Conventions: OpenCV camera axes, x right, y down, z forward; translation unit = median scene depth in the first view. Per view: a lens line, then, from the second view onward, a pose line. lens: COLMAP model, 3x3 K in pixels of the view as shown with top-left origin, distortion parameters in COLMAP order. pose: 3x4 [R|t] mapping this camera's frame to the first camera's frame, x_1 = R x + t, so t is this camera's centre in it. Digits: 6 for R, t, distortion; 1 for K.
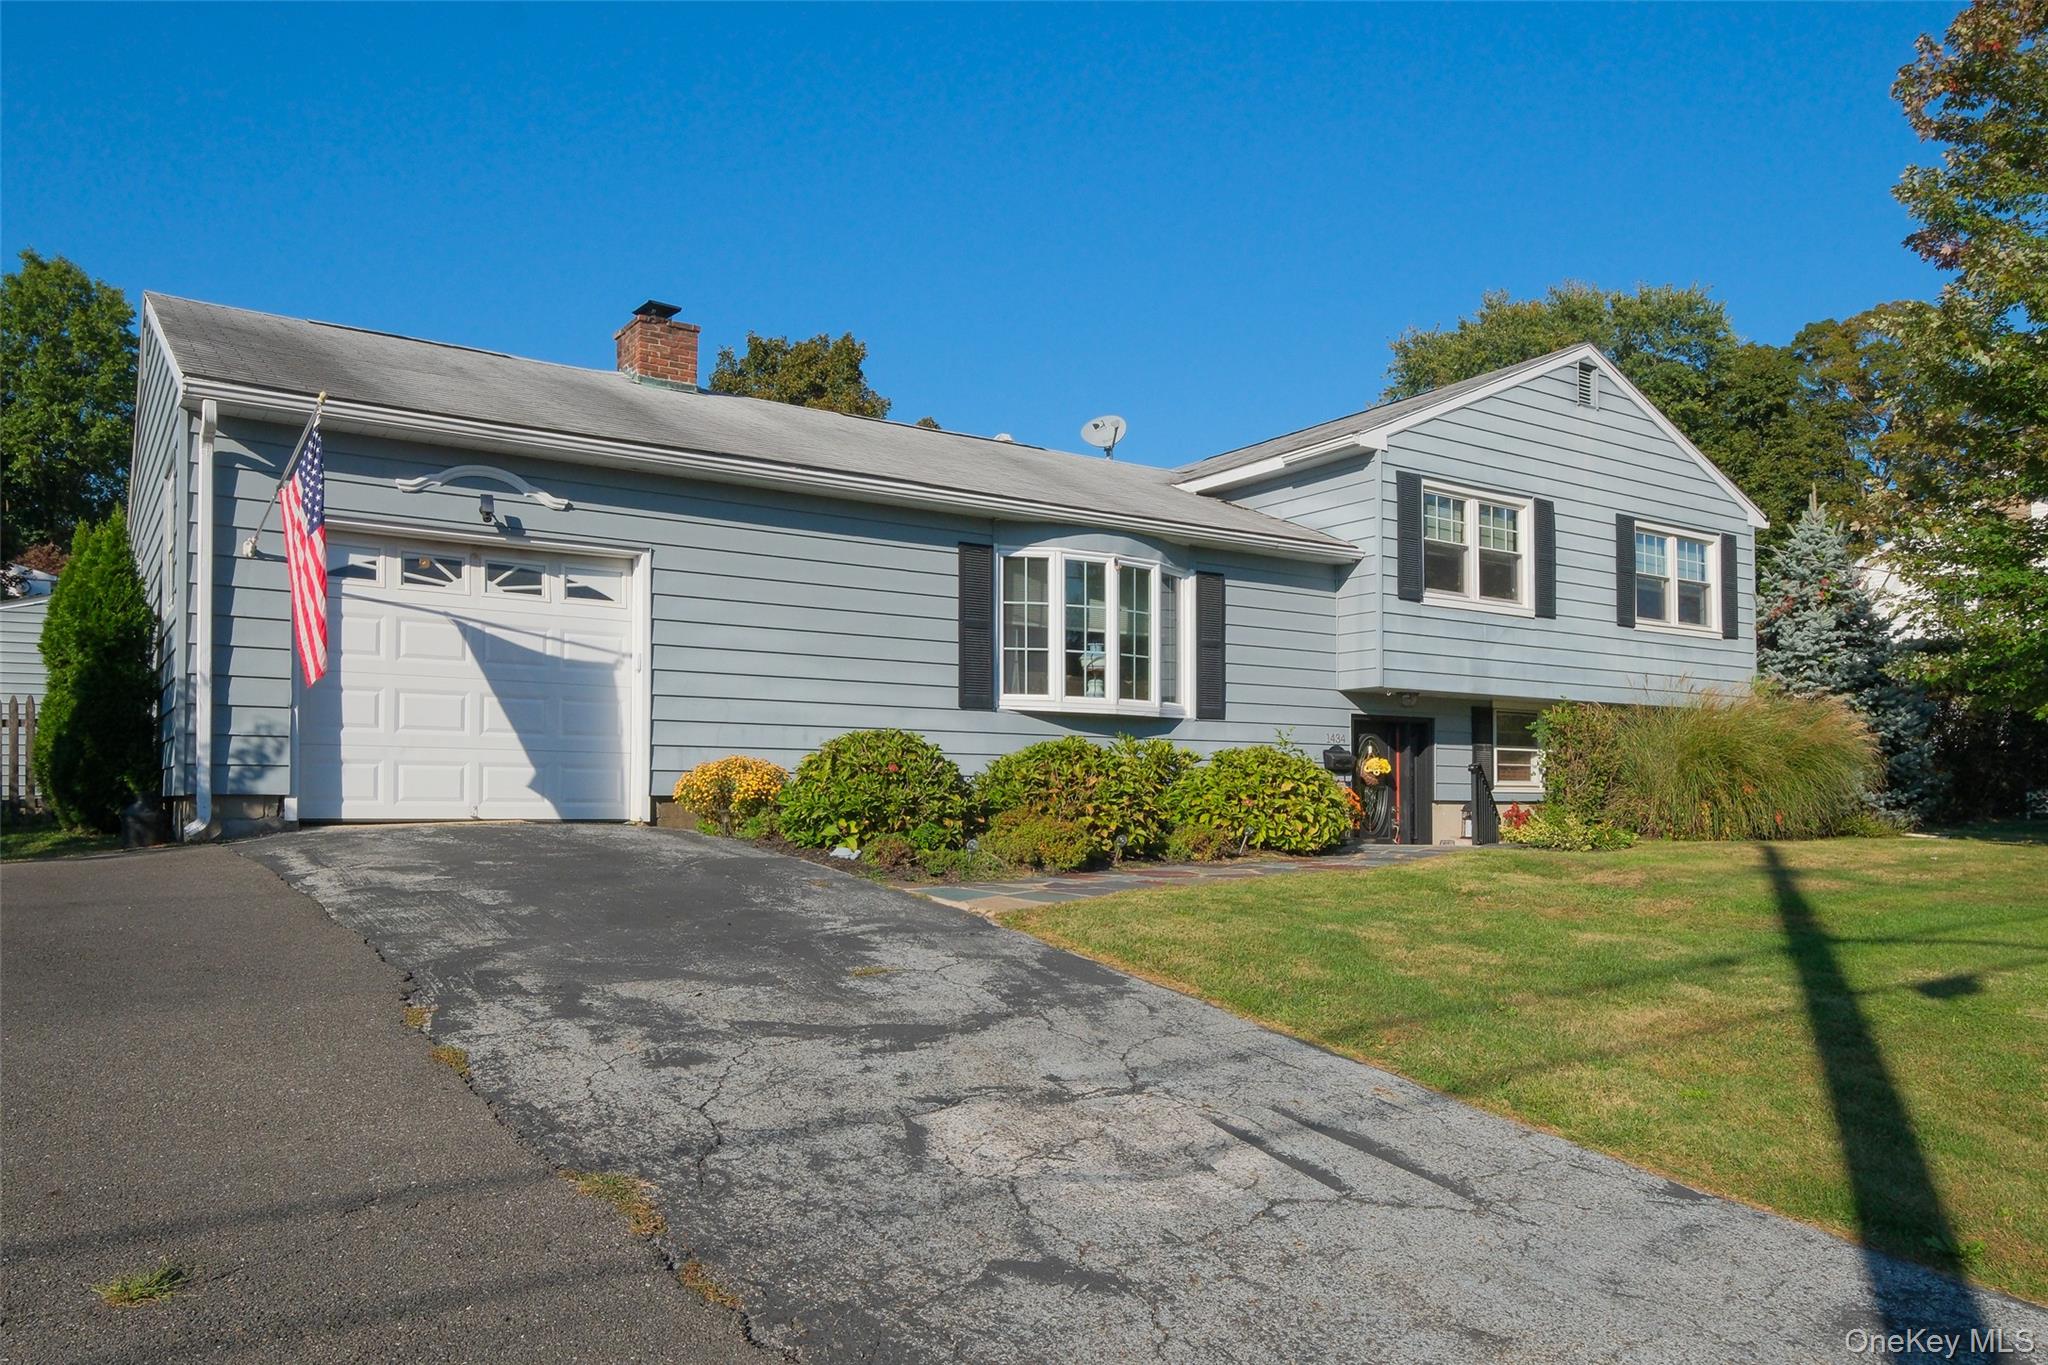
lens RADIAL K [[1426.8, 0, 1024.3], [0, 1426.8, 778.8], [0, 0, 1]] dist [0.000363, -0.001079]
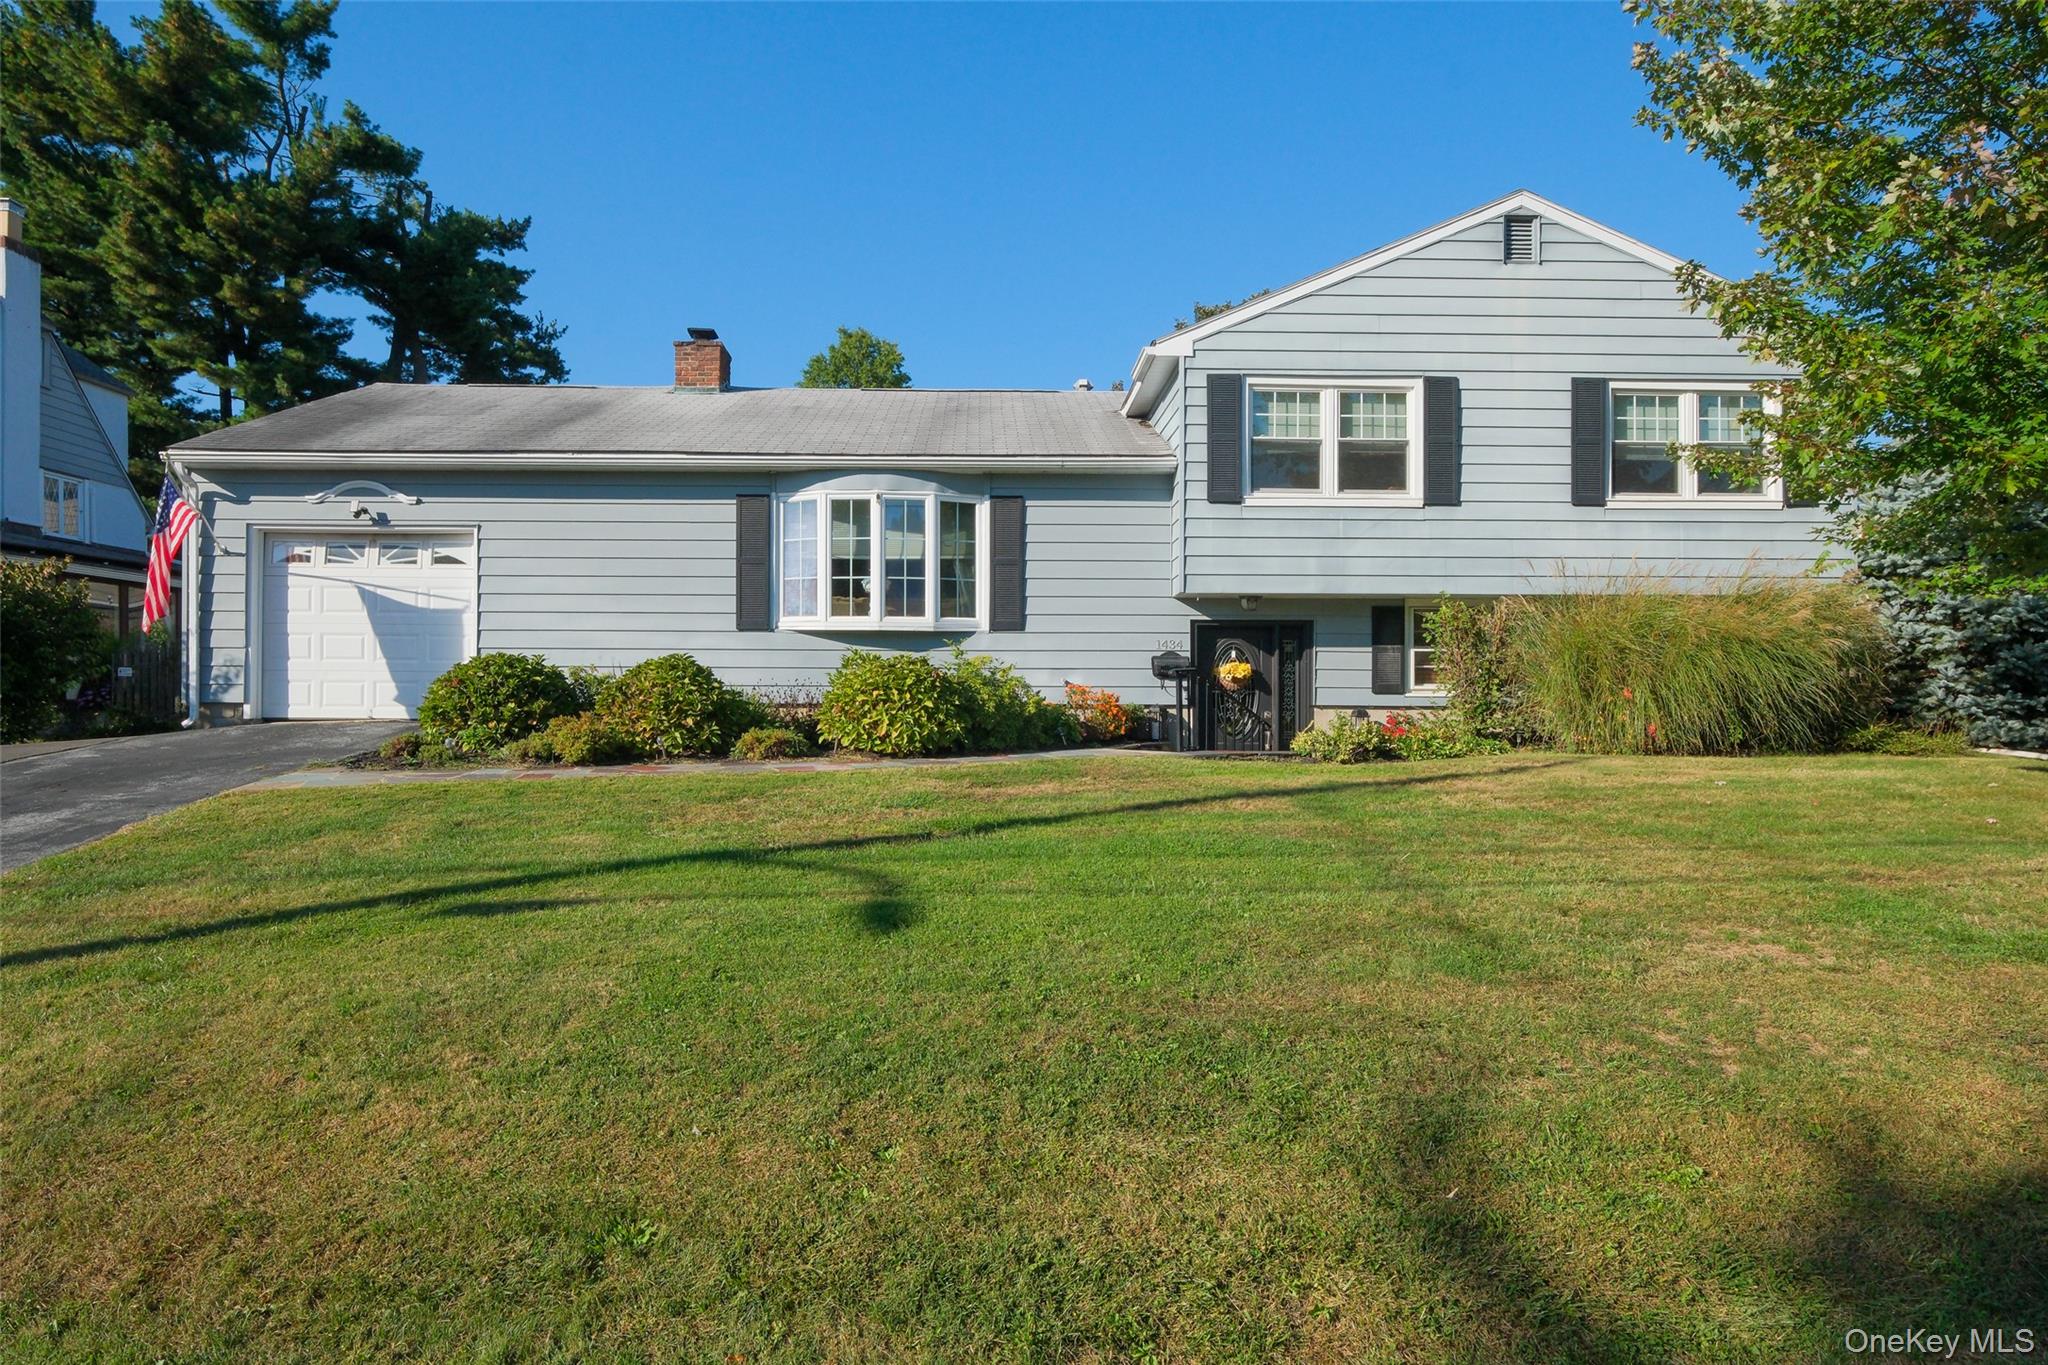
lens RADIAL K [[1226.7, 0, 1024.0], [0, 1226.7, 682.5], [0, 0, 1]] dist [-0.003875, -0.000130]
pose [[0.838714, -0.009399, -0.544492, 0.648781], [0.008701, 0.999955, -0.003858, 0.001048], [0.544503, -0.001502, 0.838757, 0.224295]]
